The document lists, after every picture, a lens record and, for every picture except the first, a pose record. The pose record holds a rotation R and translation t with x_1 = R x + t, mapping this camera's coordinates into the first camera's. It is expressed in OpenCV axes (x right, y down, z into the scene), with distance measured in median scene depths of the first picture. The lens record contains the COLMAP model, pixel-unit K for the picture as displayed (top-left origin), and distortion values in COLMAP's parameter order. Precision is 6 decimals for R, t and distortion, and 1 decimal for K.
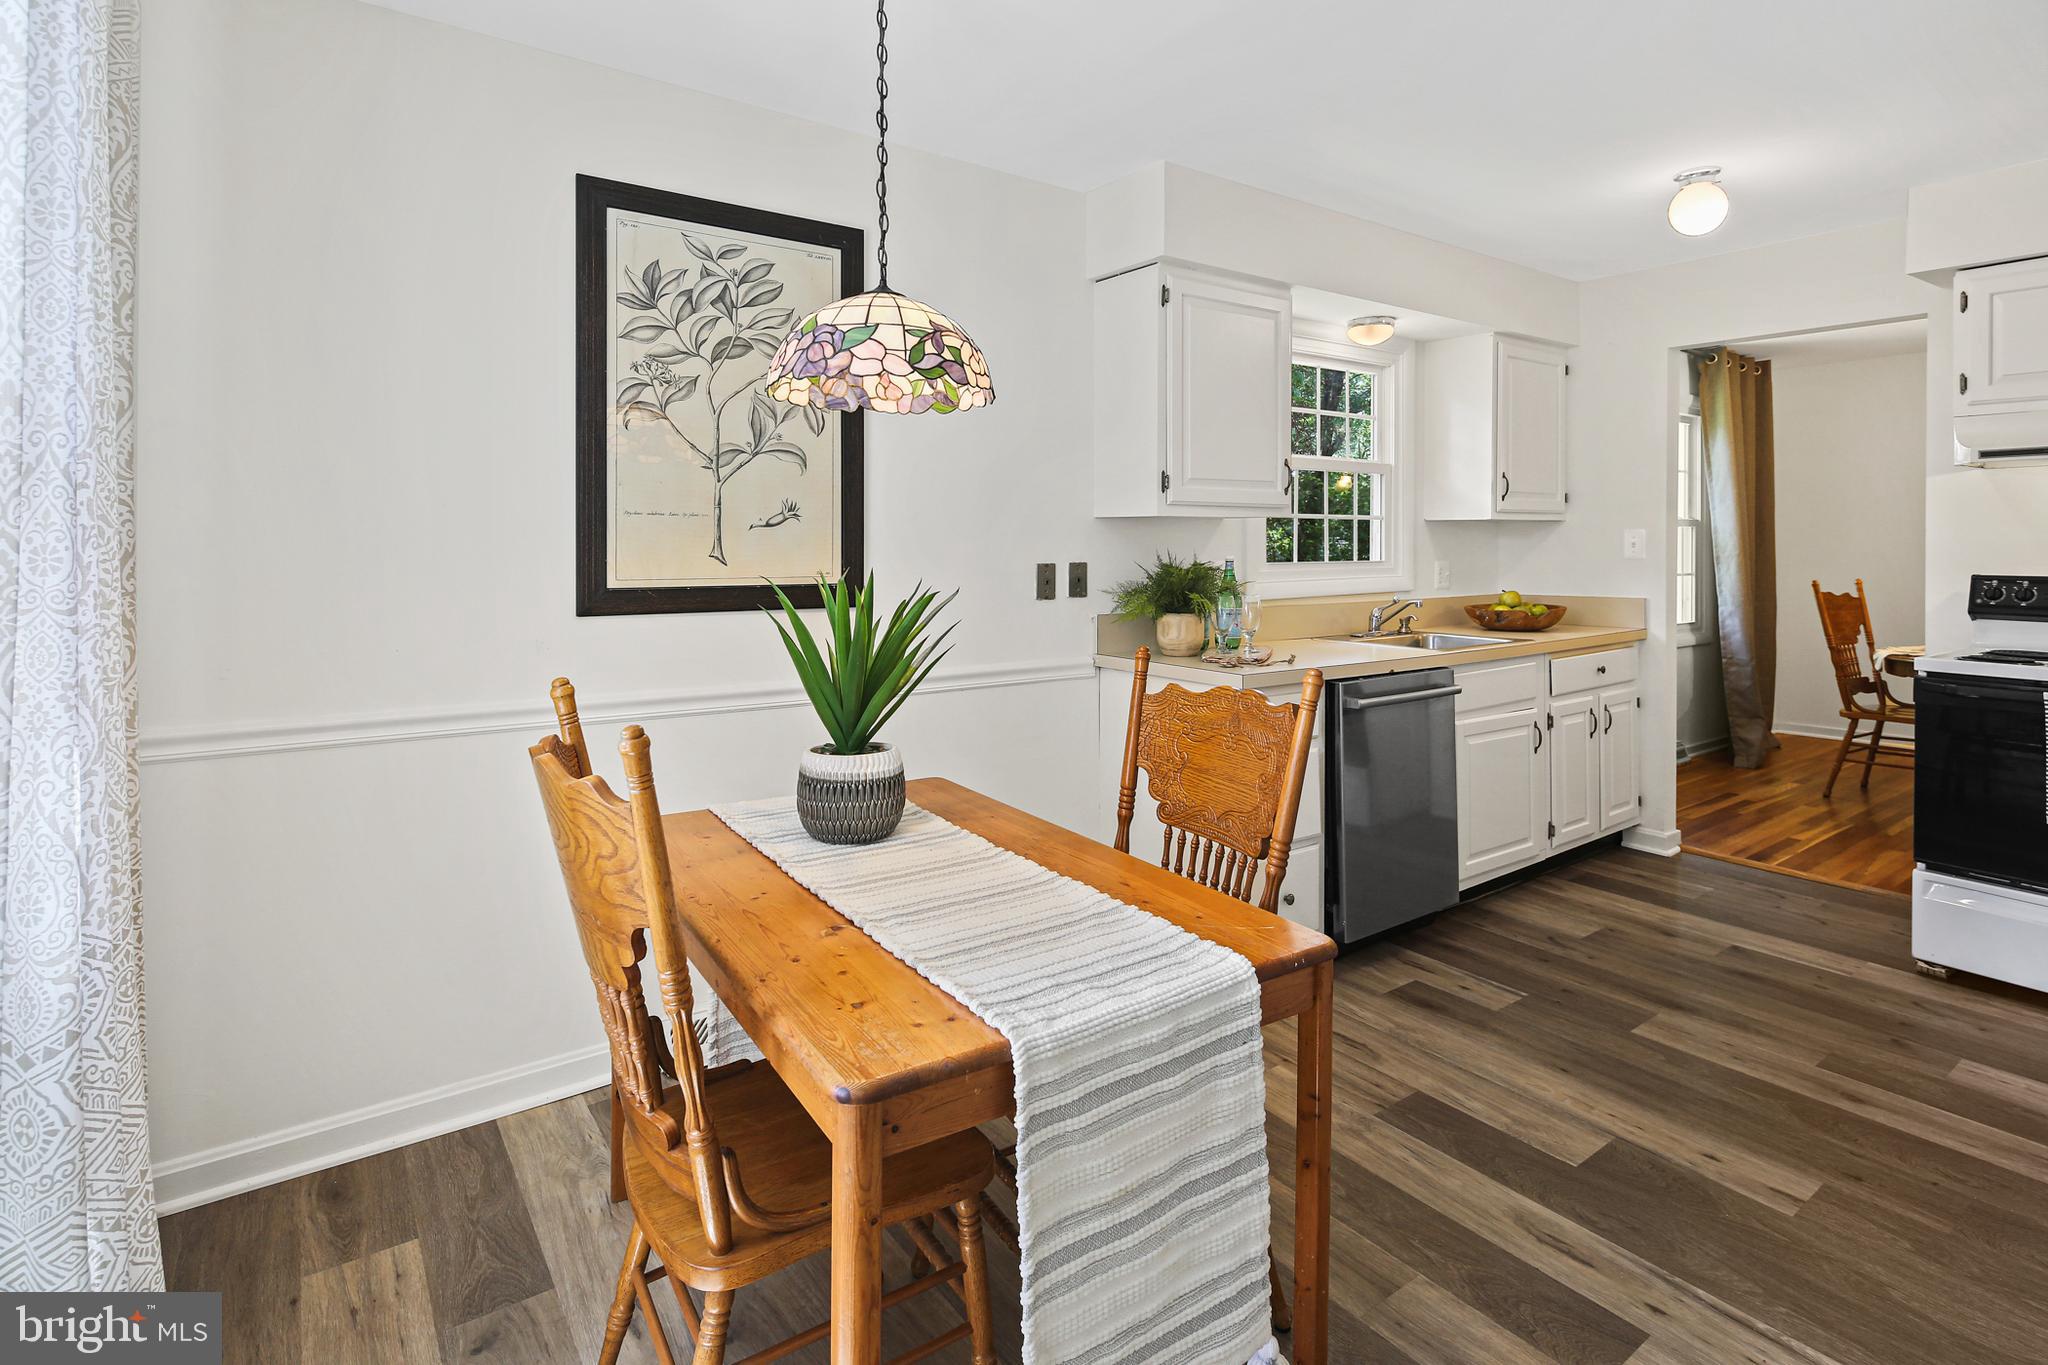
lens RADIAL K [[1032.6, 0, 1061.3], [0, 1032.6, 569.5], [0, 0, 1]] dist [-0.002446, -0.001231]
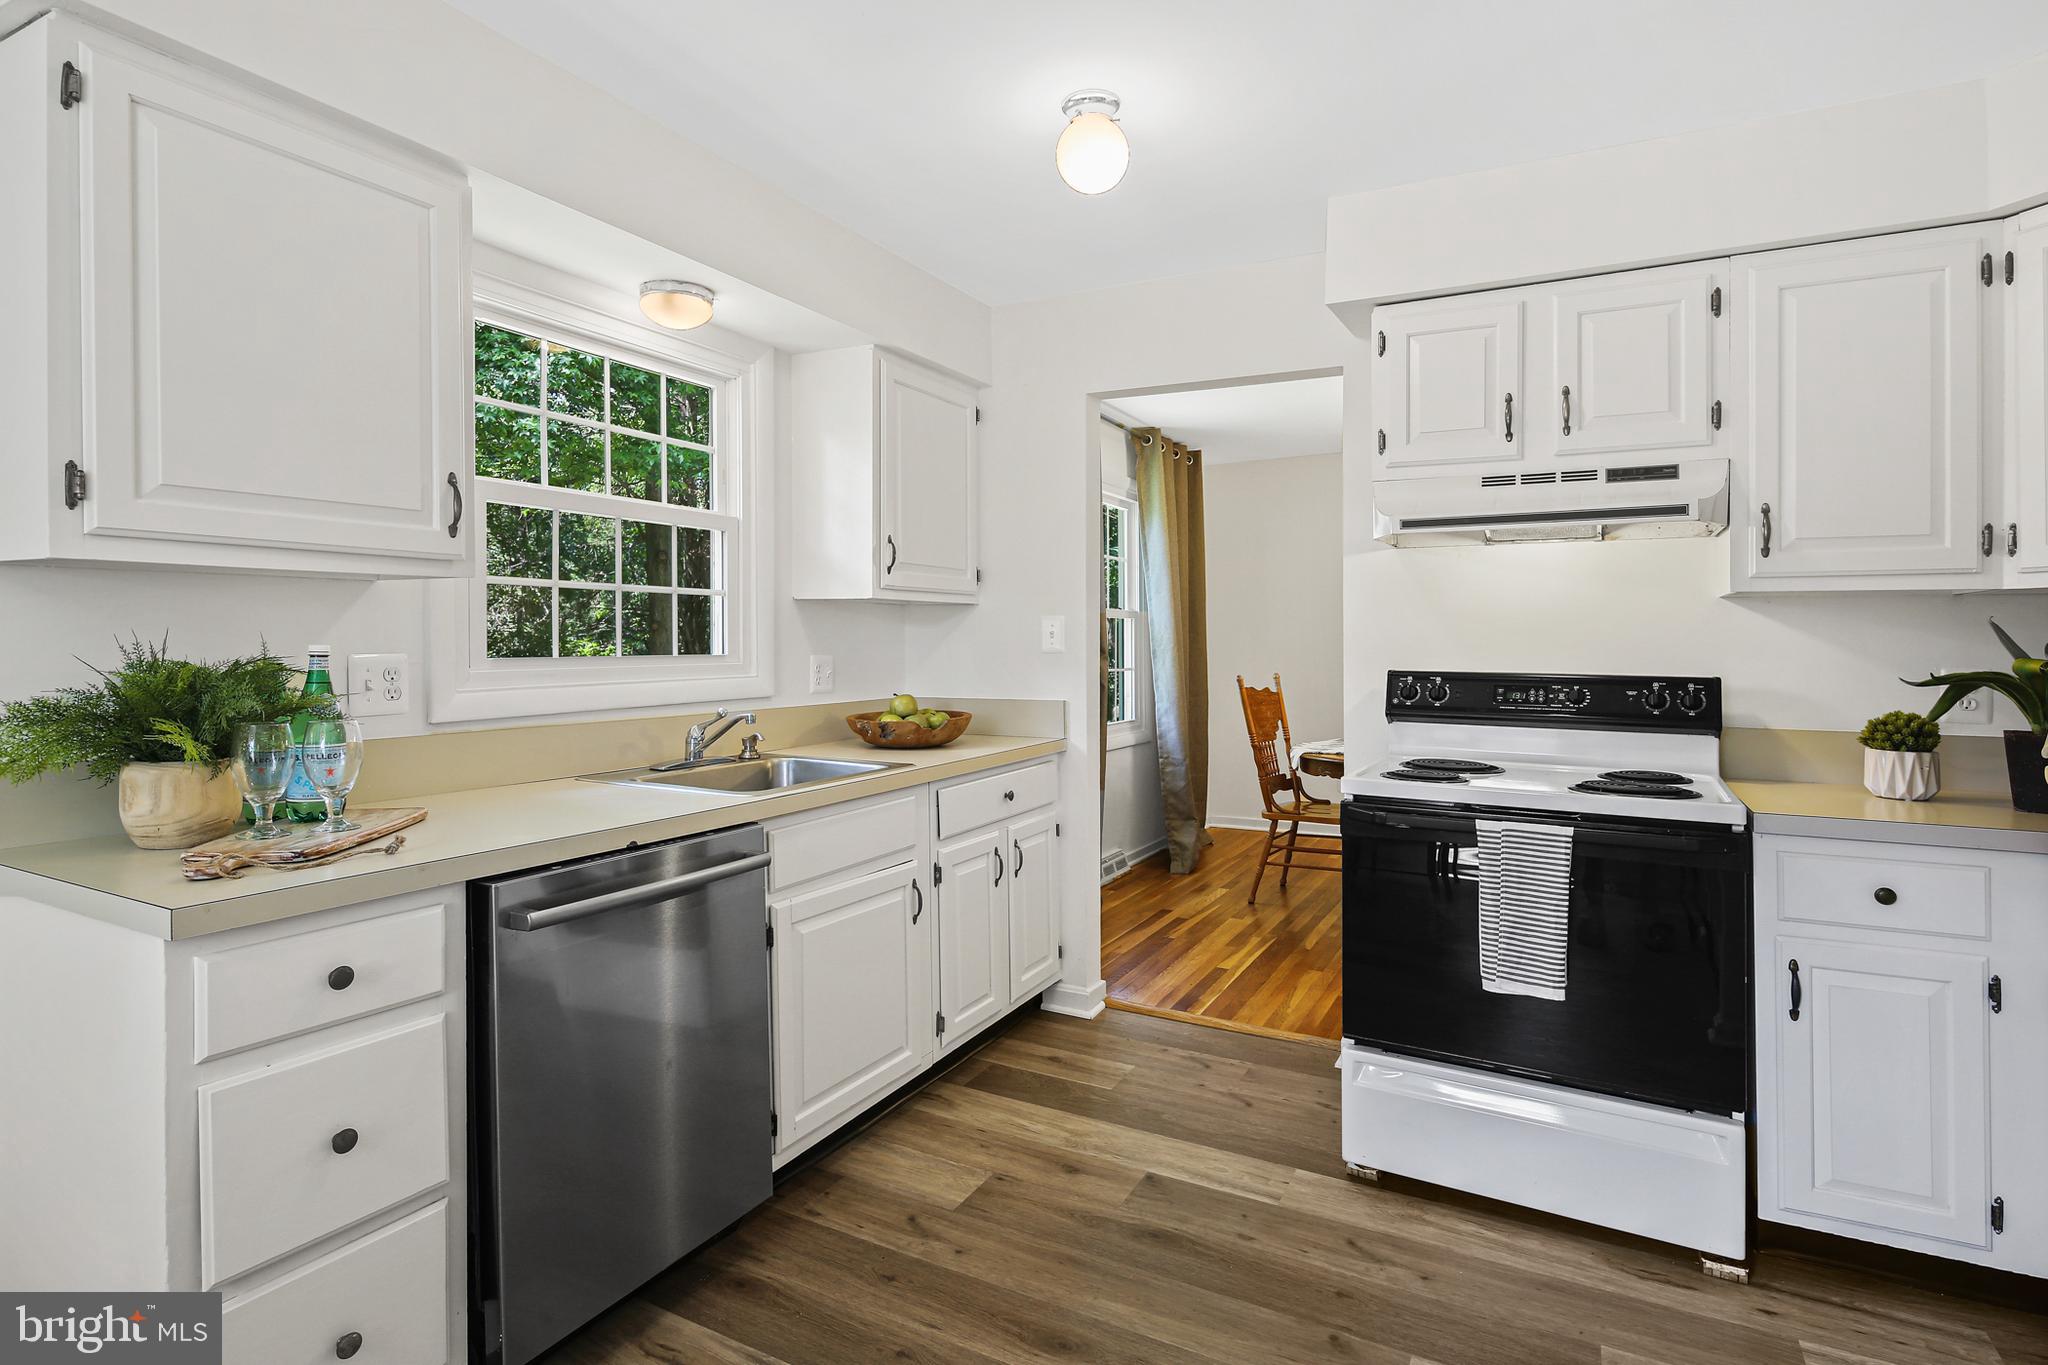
lens RADIAL K [[1015.3, 0, 1032.6], [0, 1015.3, 647.6], [0, 0, 1]] dist [-0.001480, -0.000752]
pose [[0.910359, 0.002167, 0.413814, 0.223236], [0.004616, 0.999871, -0.015393, -0.001844], [-0.413794, 0.015923, 0.910231, 0.297154]]
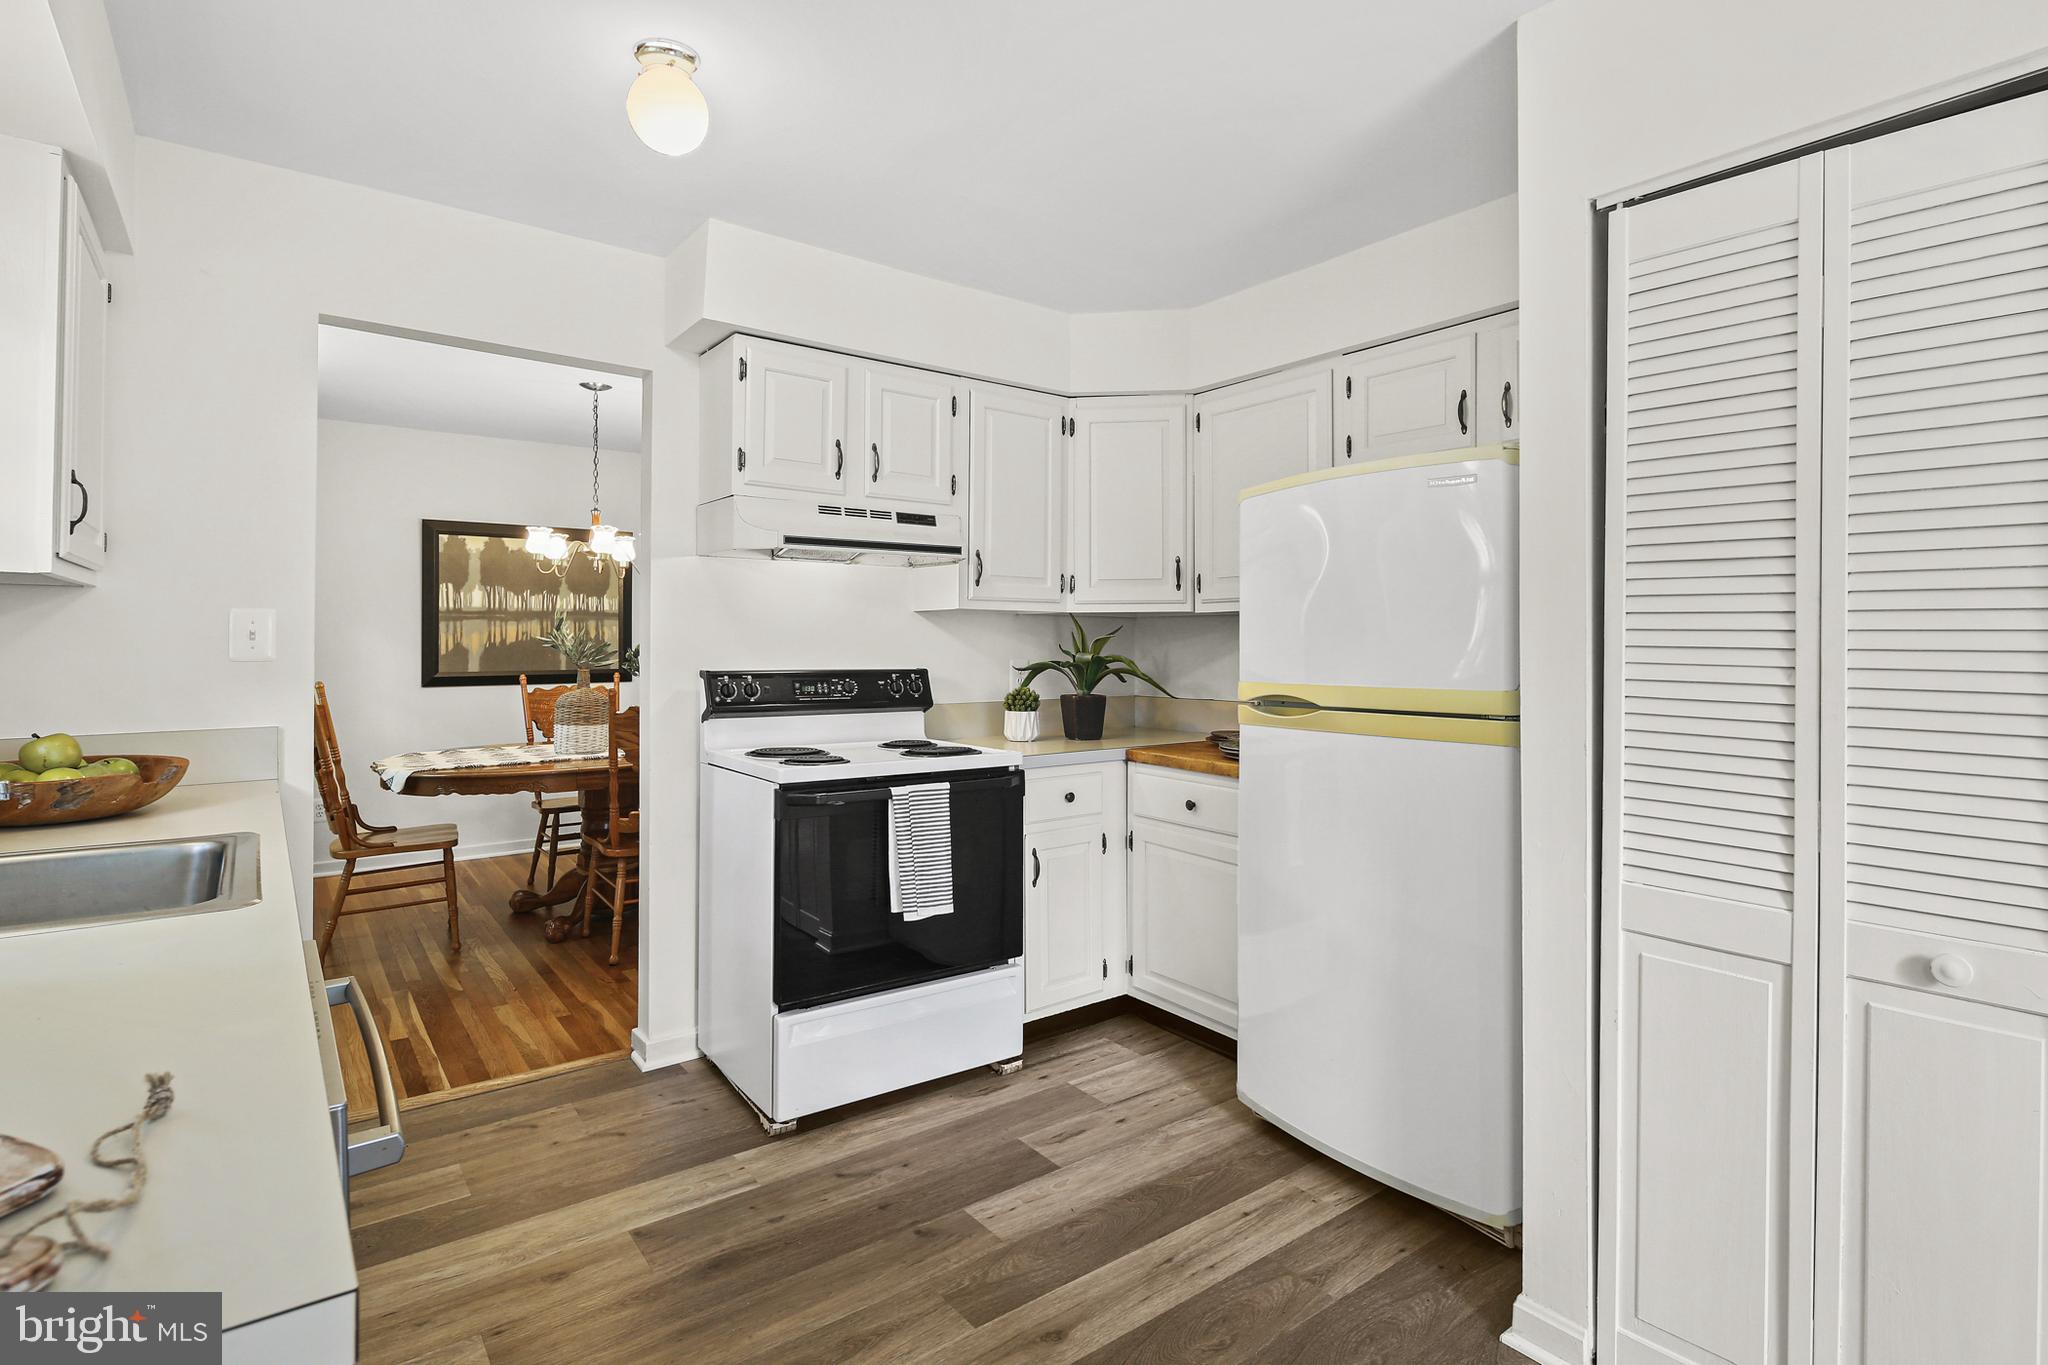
lens RADIAL K [[1014.6, 0, 1051.8], [0, 1014.6, 633.9], [0, 0, 1]] dist [0.000883, 0.000004]
pose [[0.003728, 0.010315, 0.999940, -0.009001], [0.021380, 0.999717, -0.010393, -0.009788], [-0.999764, 0.021417, 0.003507, 0.581665]]
